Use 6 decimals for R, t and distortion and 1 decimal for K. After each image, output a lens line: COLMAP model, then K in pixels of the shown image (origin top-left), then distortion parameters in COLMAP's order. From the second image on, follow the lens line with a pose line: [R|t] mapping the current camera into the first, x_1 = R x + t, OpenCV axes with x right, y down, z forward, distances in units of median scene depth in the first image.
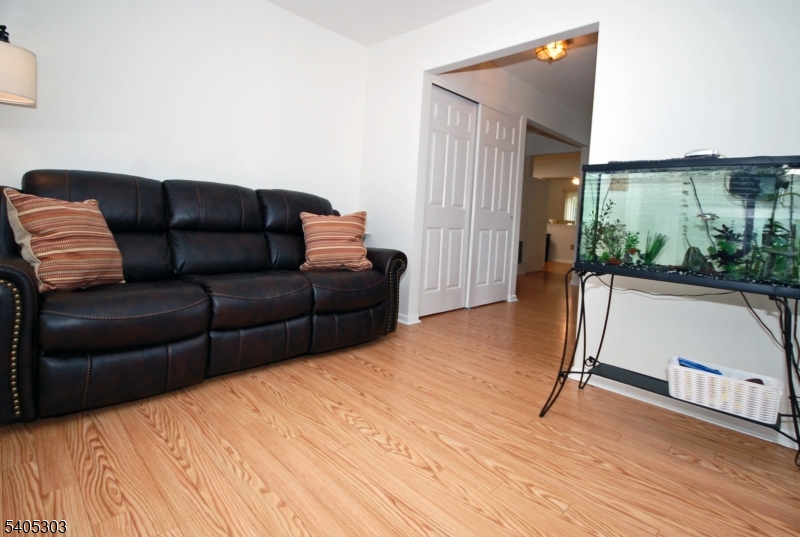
lens RADIAL K [[396.3, 0, 401.8], [0, 396.3, 276.4], [0, 0, 1]] dist [0.000984, -0.000070]
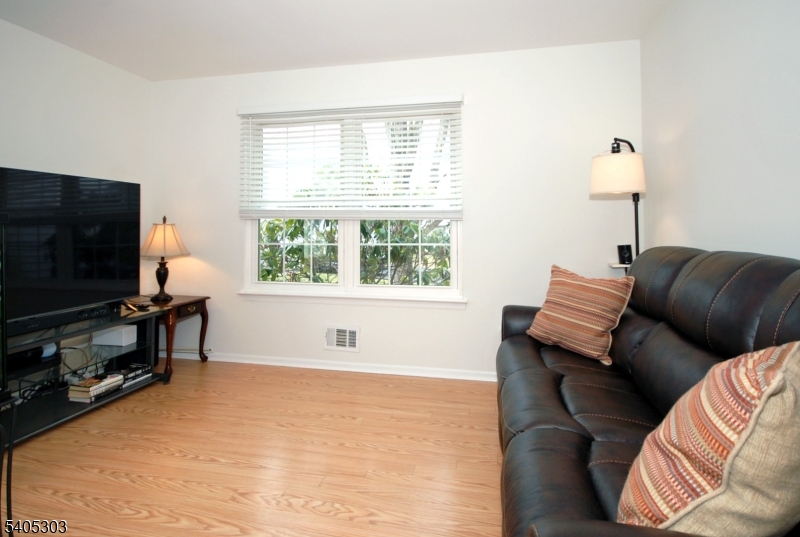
lens RADIAL K [[396.3, 0, 401.8], [0, 396.3, 276.4], [0, 0, 1]] dist [0.000984, -0.000070]
pose [[-0.833130, 0.008888, -0.553006, 0.303551], [-0.126622, 0.970249, 0.206357, -0.439656], [0.538388, 0.241944, -0.807218, 1.931313]]
